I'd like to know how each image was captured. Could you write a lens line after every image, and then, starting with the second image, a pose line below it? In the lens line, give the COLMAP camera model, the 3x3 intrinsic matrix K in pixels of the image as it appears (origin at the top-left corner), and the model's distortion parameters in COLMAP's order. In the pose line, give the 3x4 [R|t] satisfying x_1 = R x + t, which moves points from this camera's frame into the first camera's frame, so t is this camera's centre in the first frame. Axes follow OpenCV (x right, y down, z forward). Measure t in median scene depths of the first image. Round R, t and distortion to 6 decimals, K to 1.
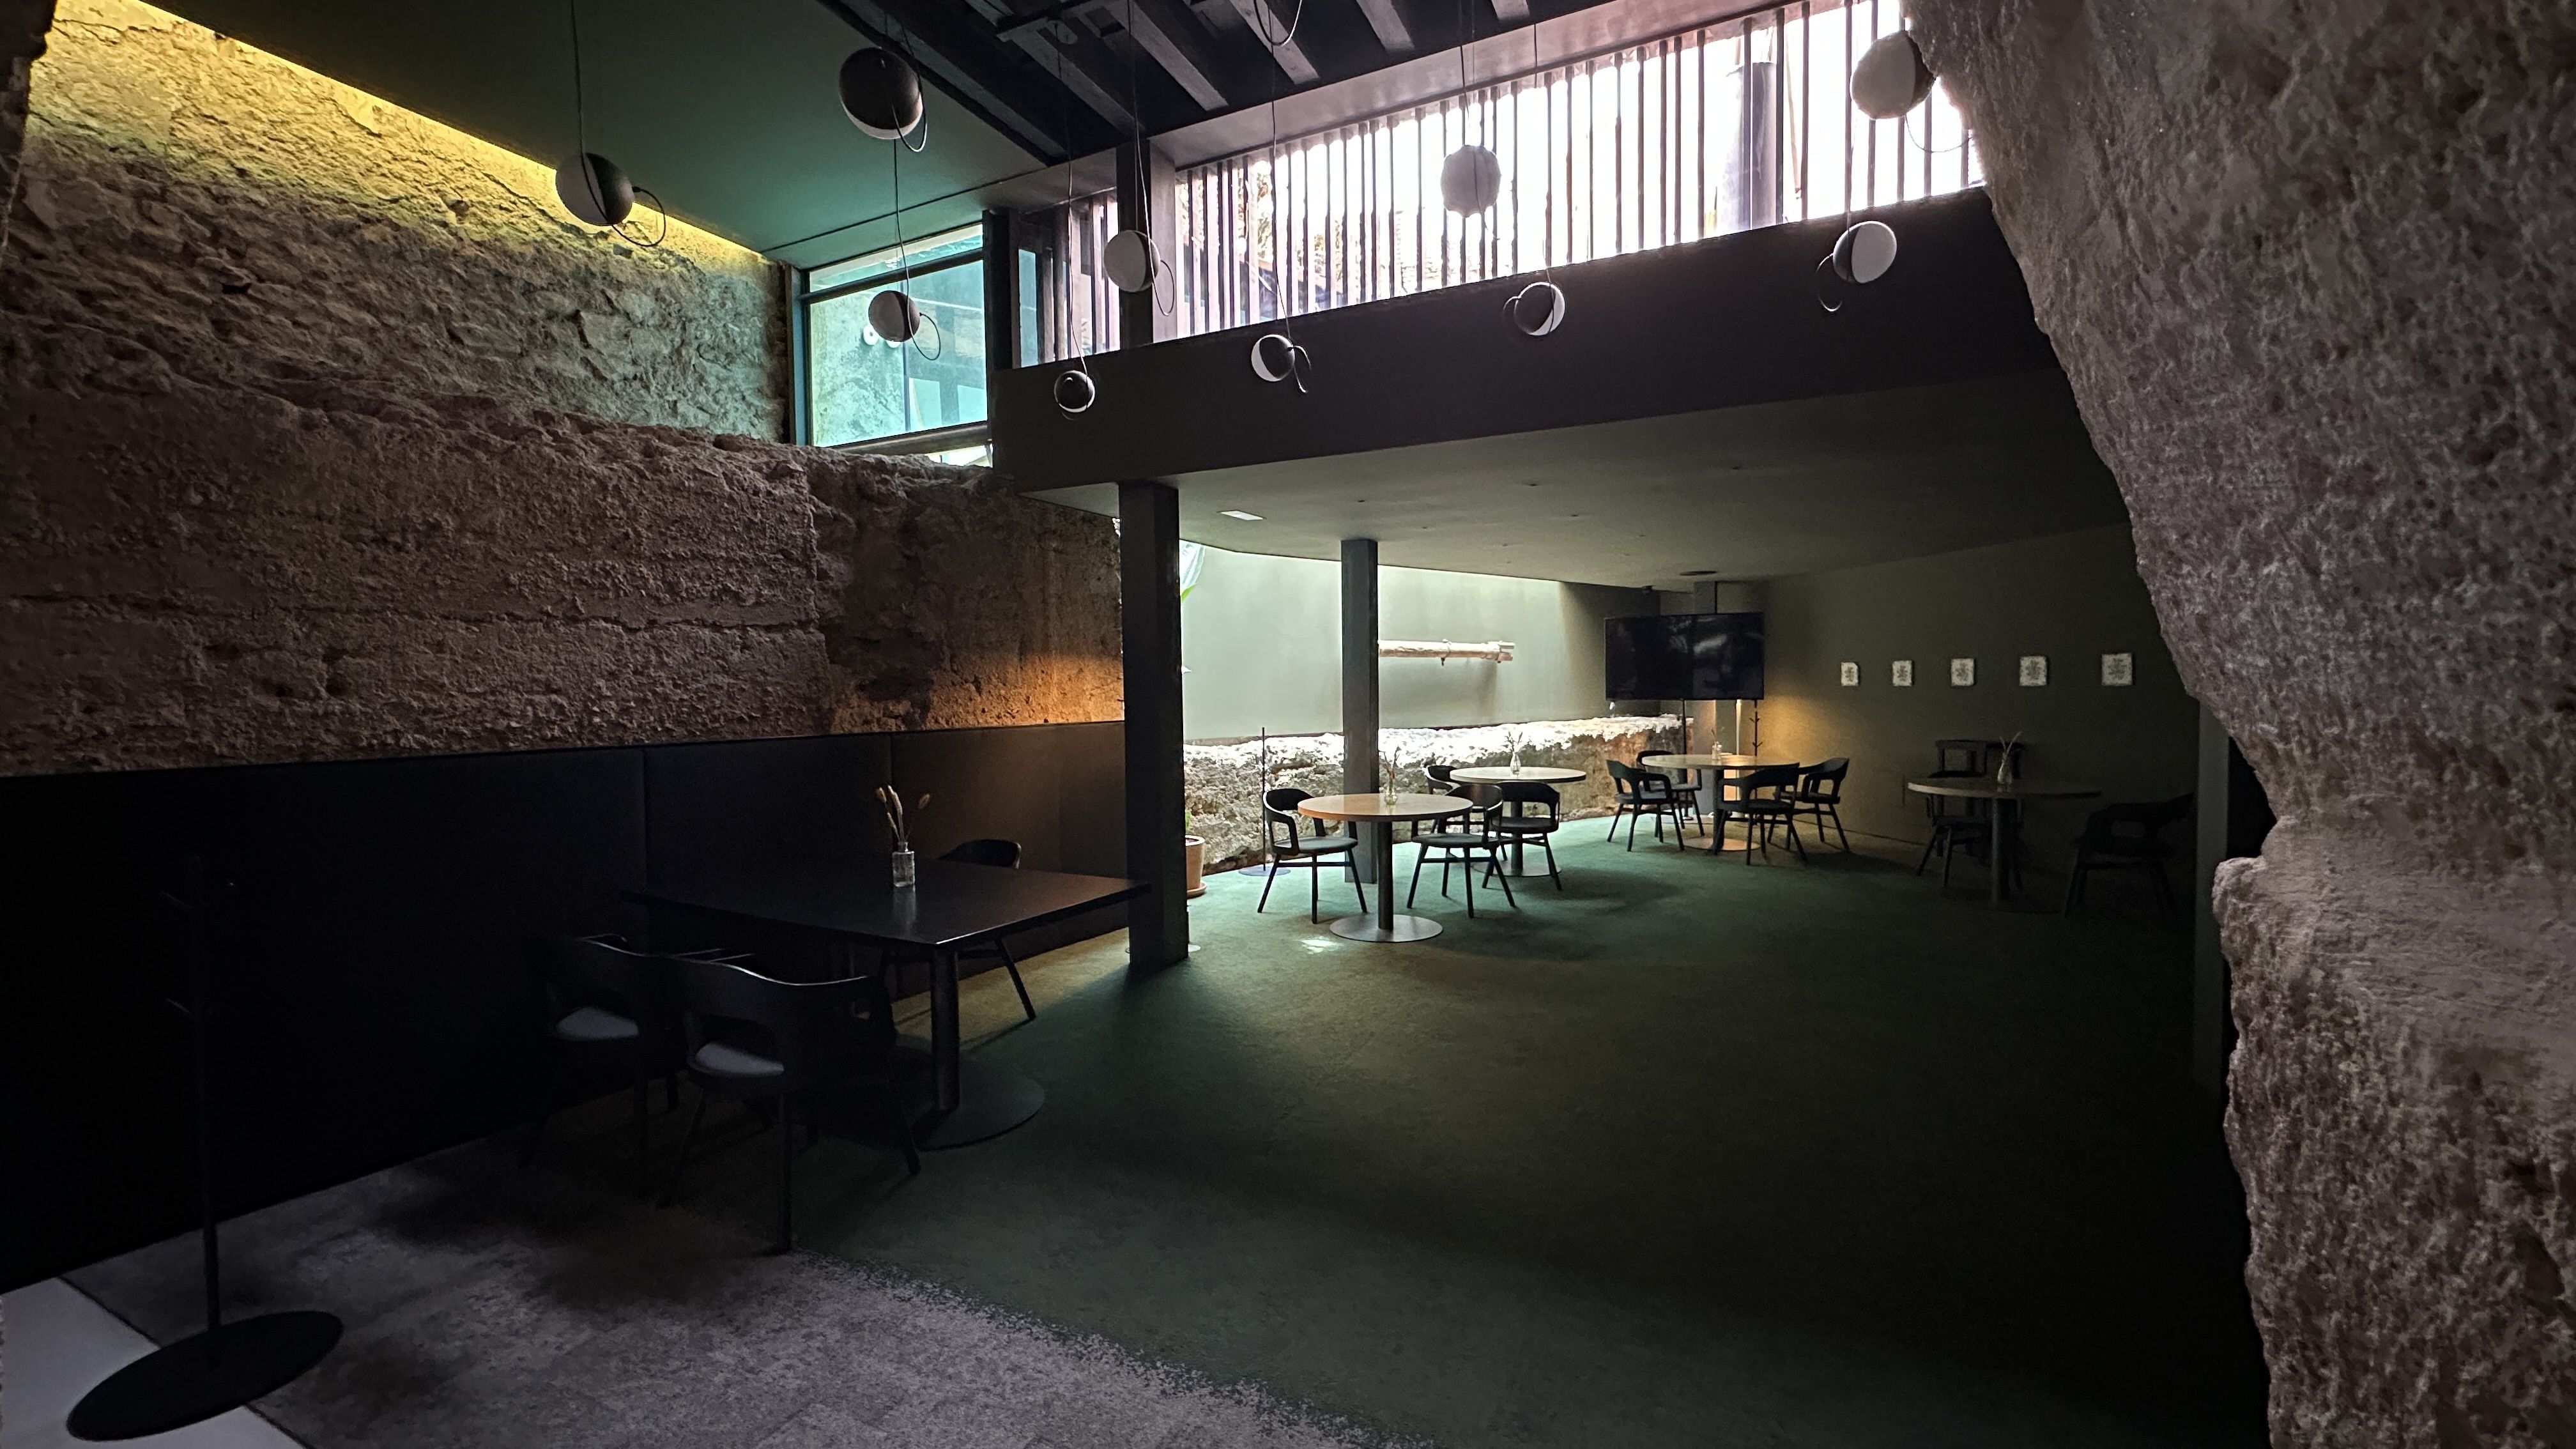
lens RADIAL K [[1024.1, 0, 1292.6], [0, 1024.1, 718.6], [0, 0, 1]] dist [-0.004332, -0.000167]
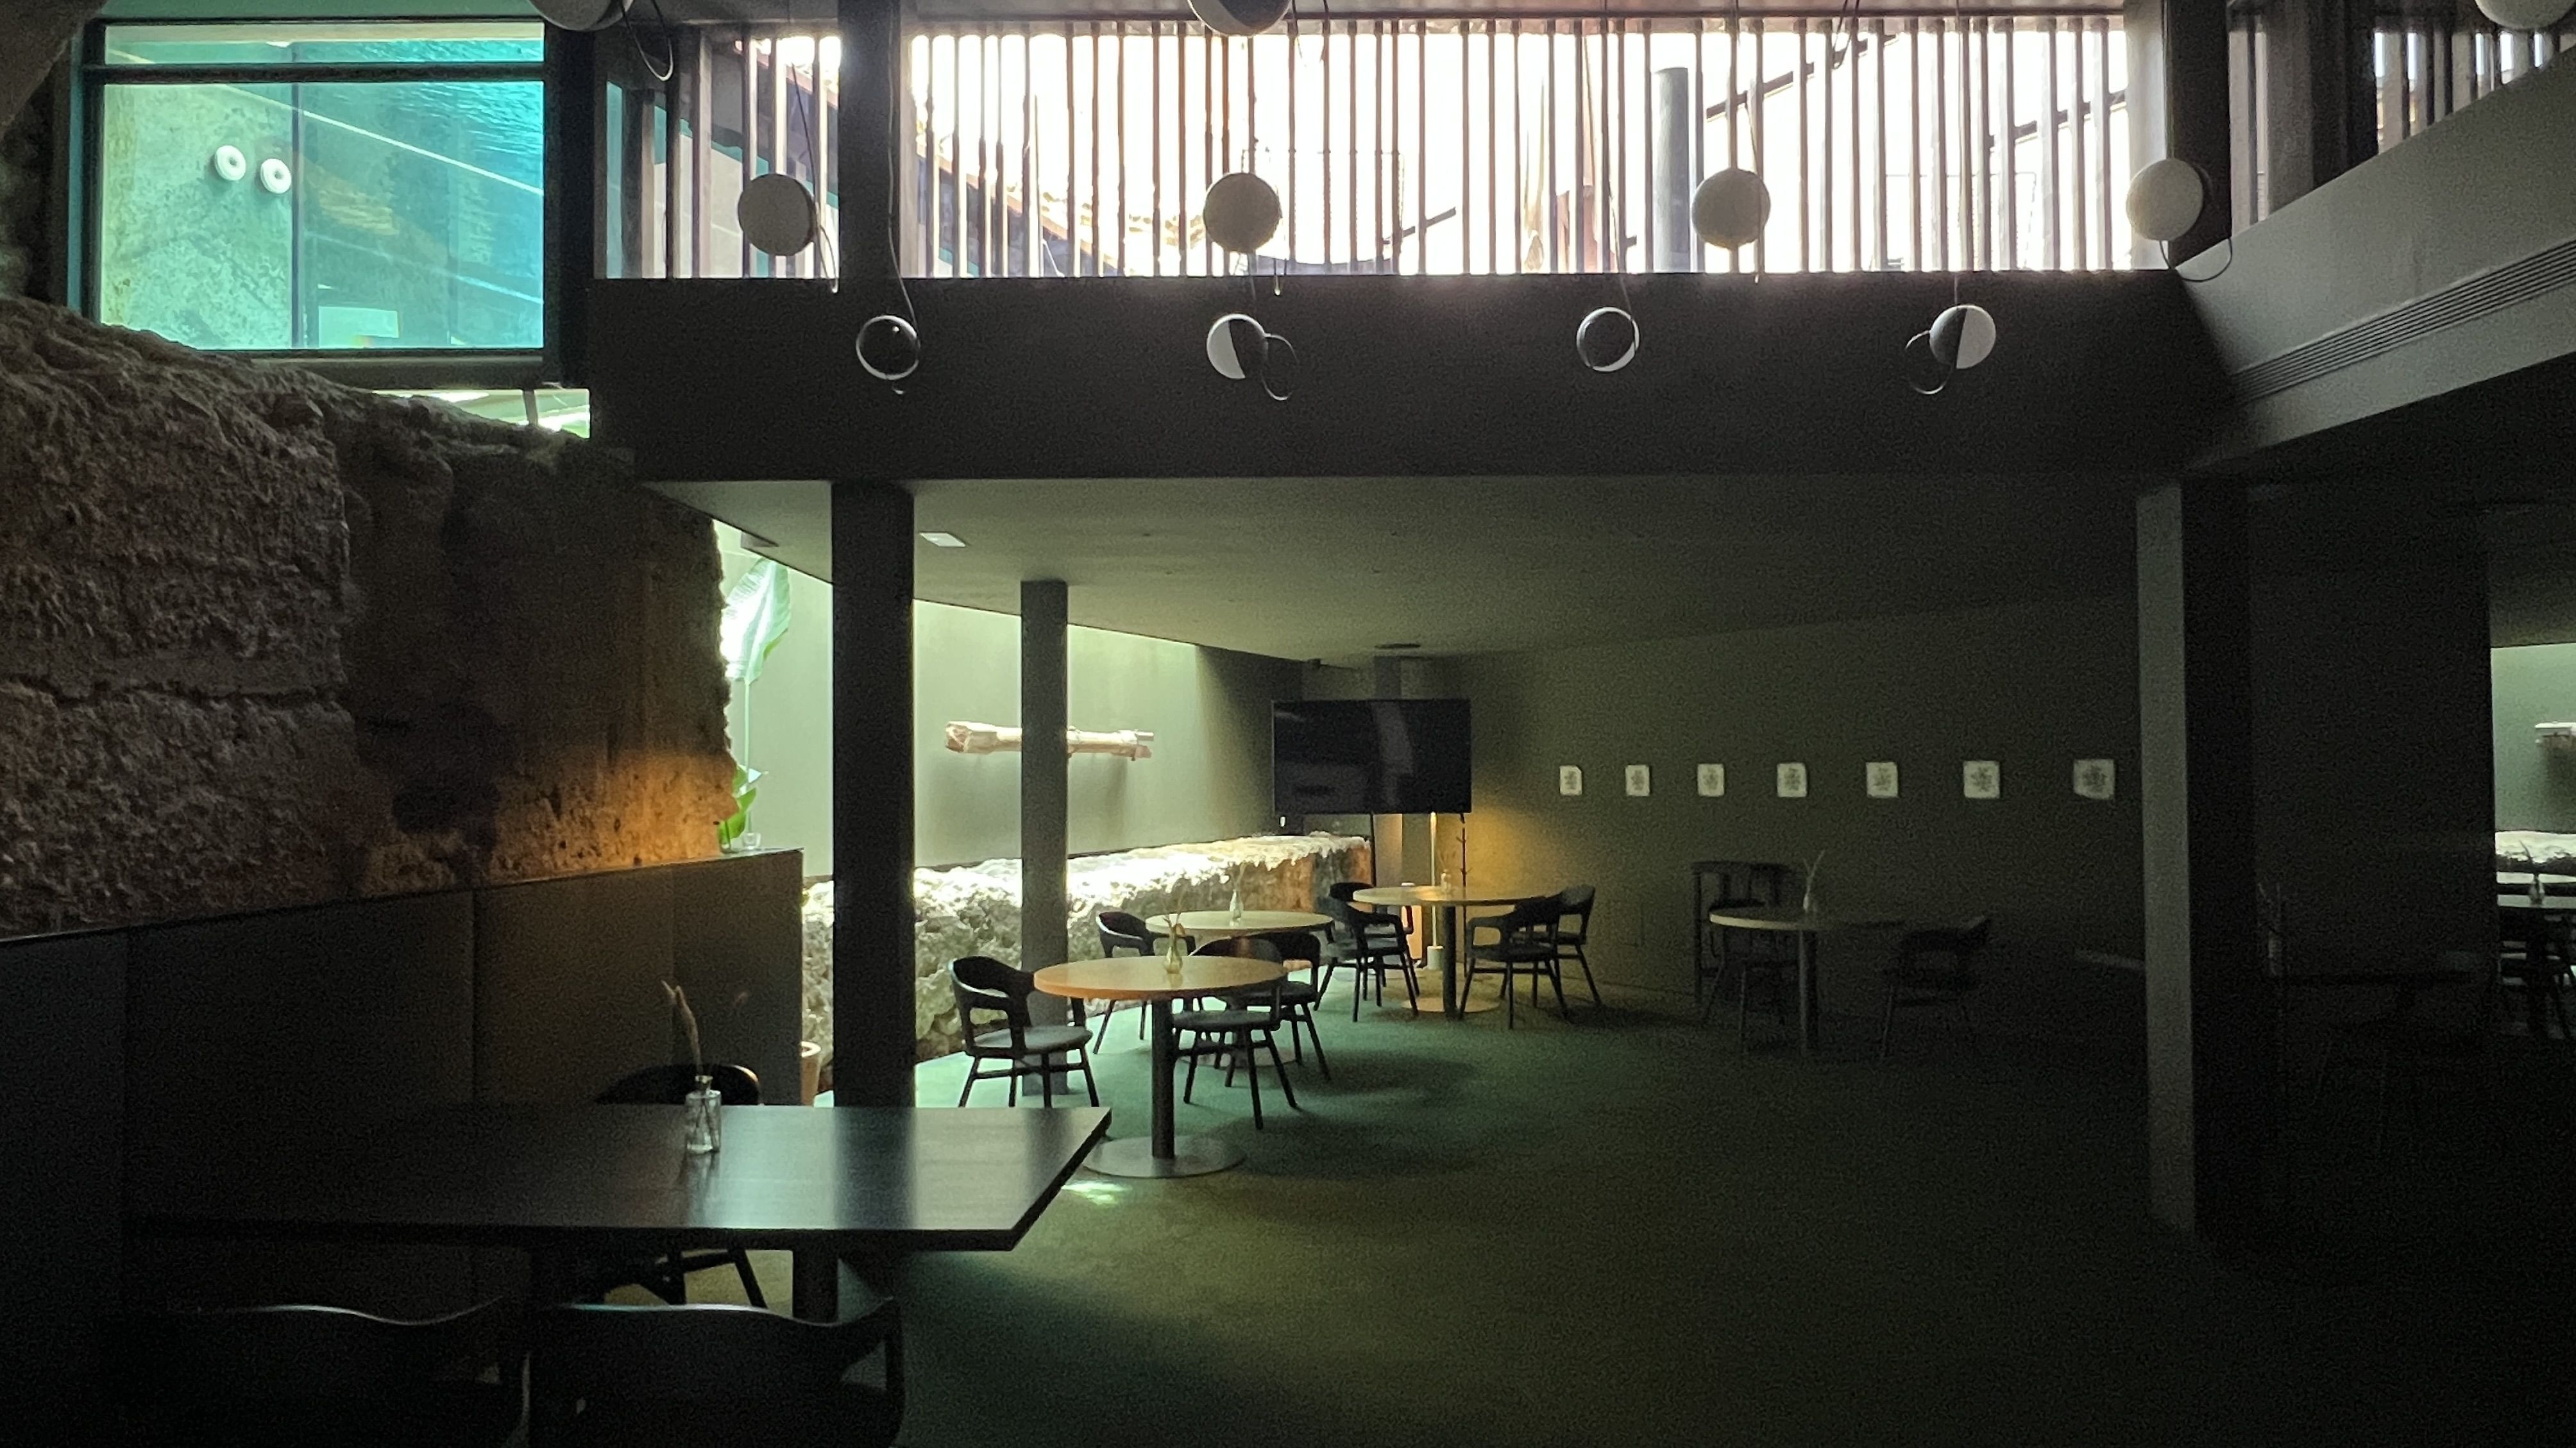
lens RADIAL K [[1536.4, 0, 1298.6], [0, 1536.4, 730.4], [0, 0, 1]] dist [-0.001181, -0.003691]
pose [[0.896079, 0.019738, 0.443457, -0.296012], [0.010306, 0.997817, -0.065238, -0.010895], [-0.443776, 0.063028, 0.893919, 0.030706]]
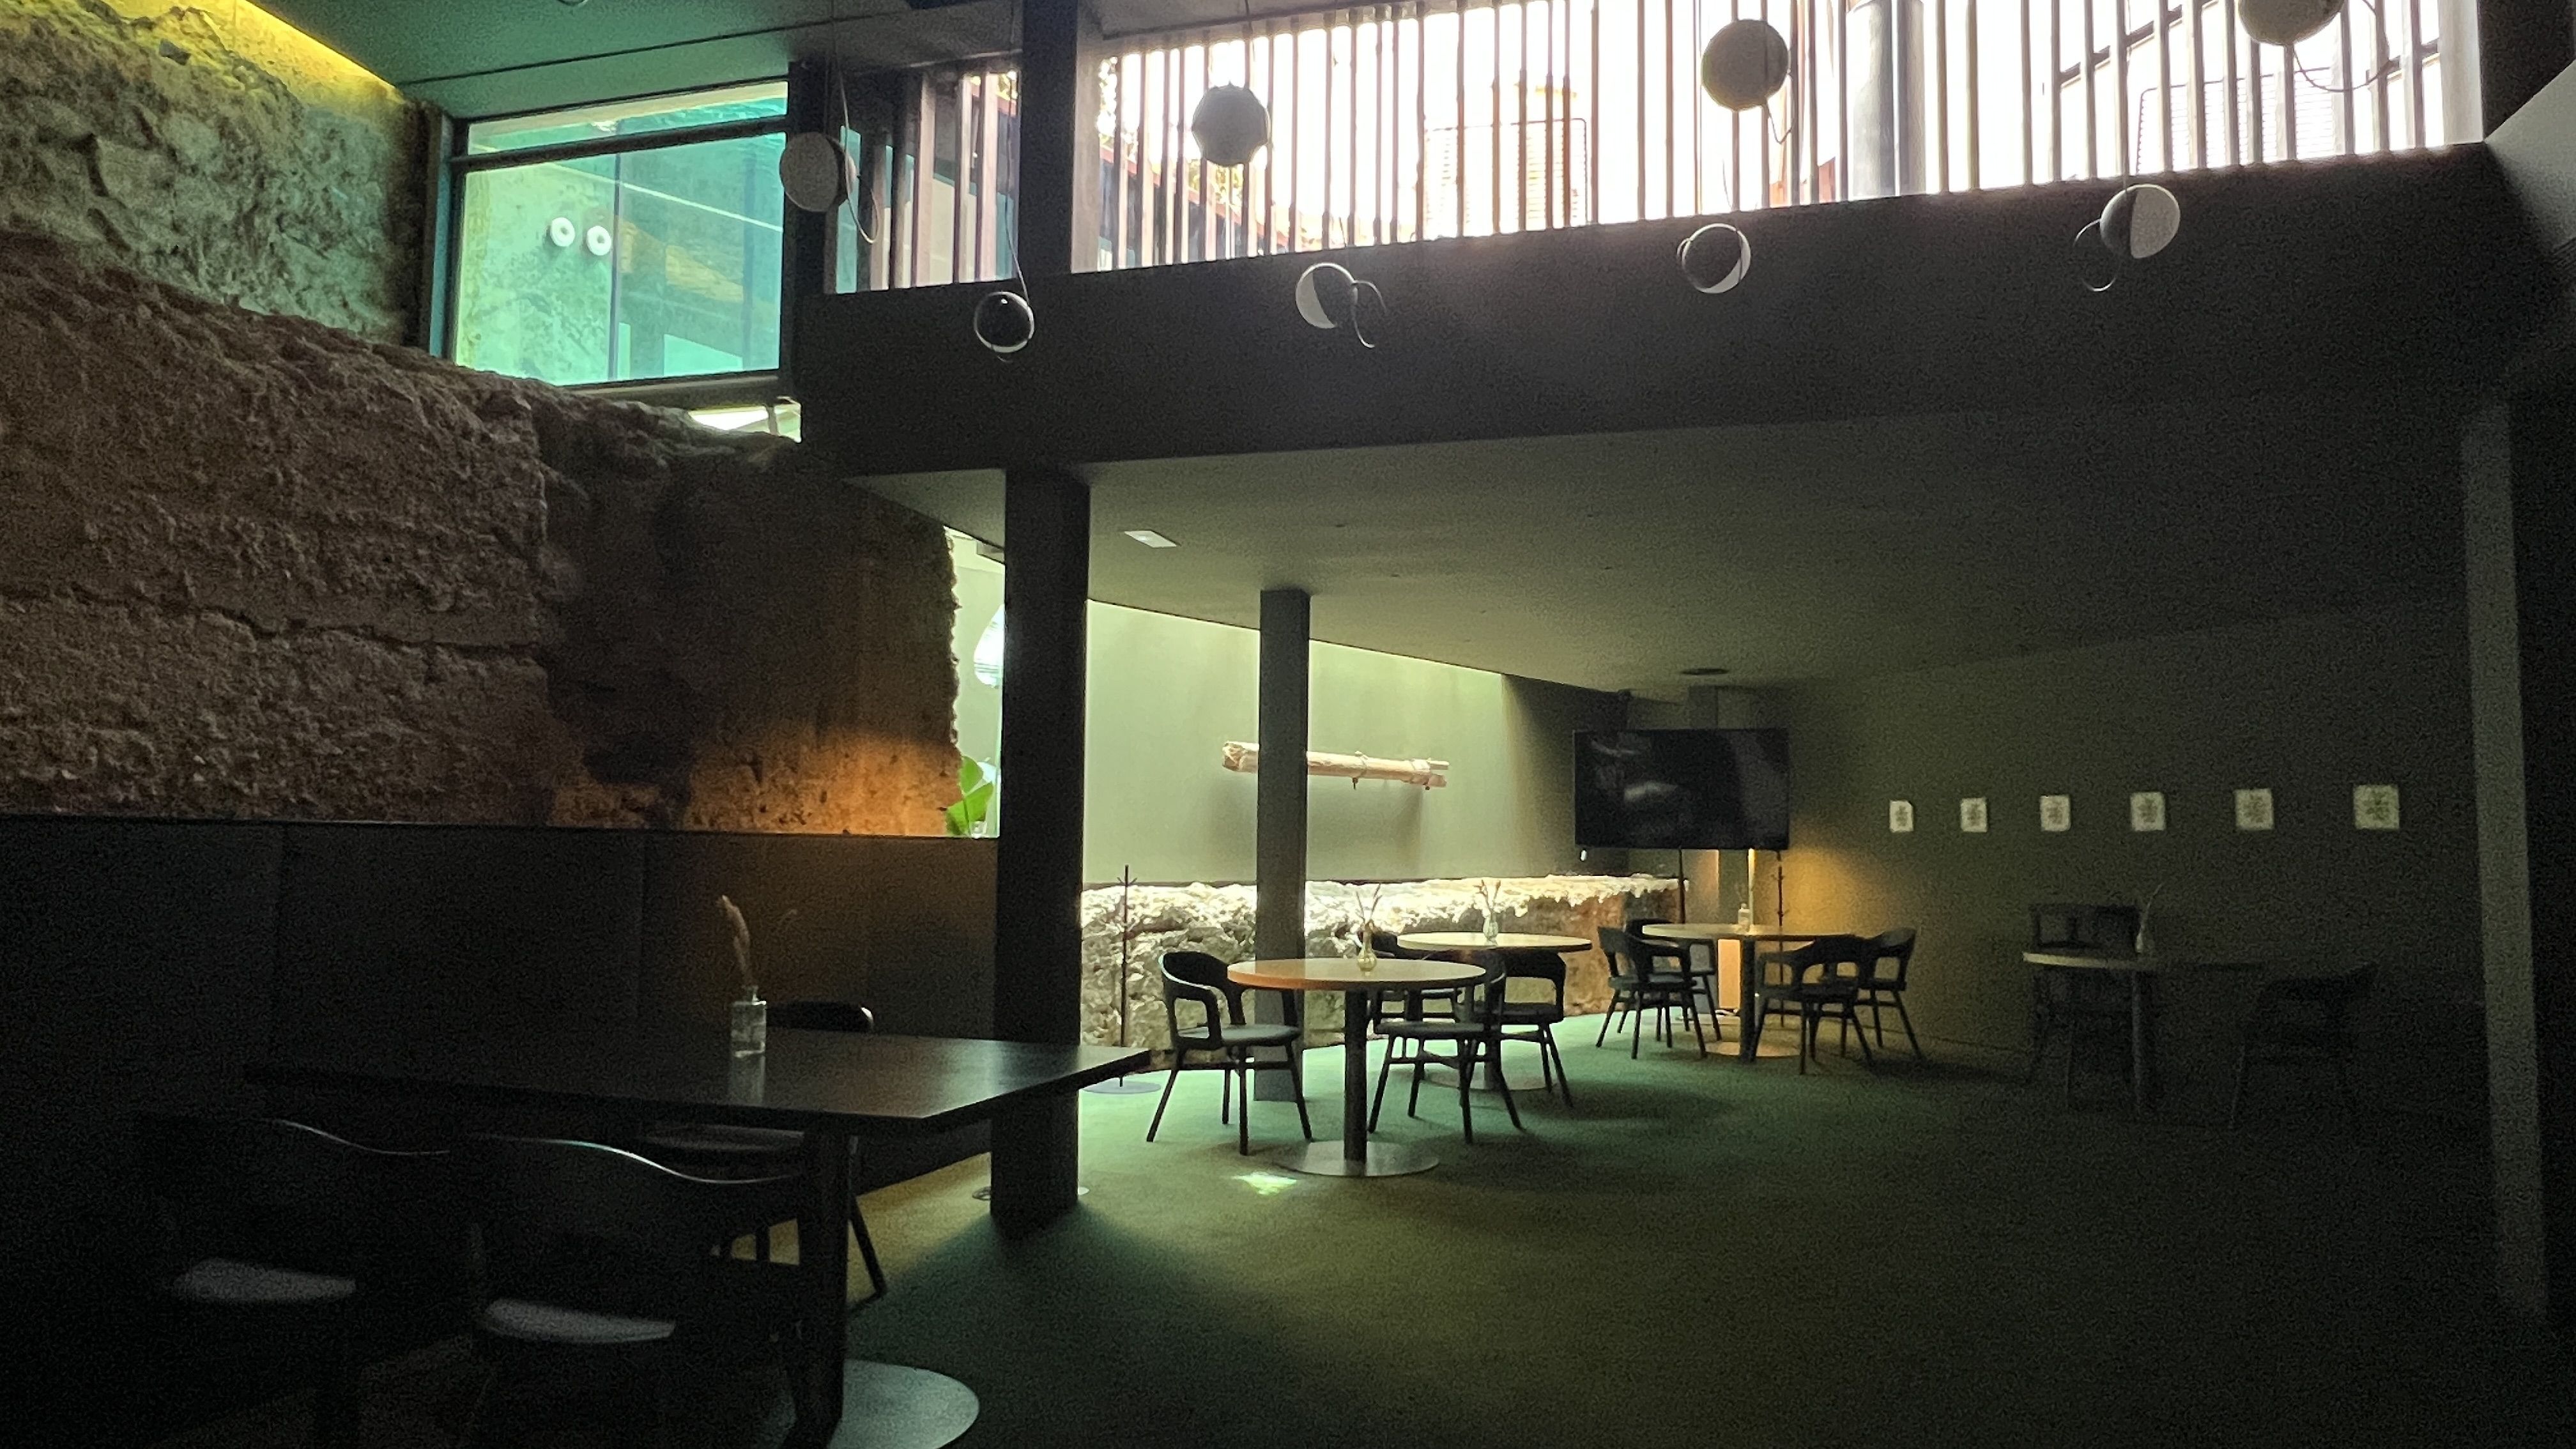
lens RADIAL K [[1536.6, 0, 1304.7], [0, 1536.6, 730.1], [0, 0, 1]] dist [-0.001181, -0.003691]
pose [[0.980377, 0.038788, 0.193279, -0.149265], [-0.017511, 0.993711, -0.110600, 0.039875], [-0.196354, 0.105045, 0.974890, 0.004912]]
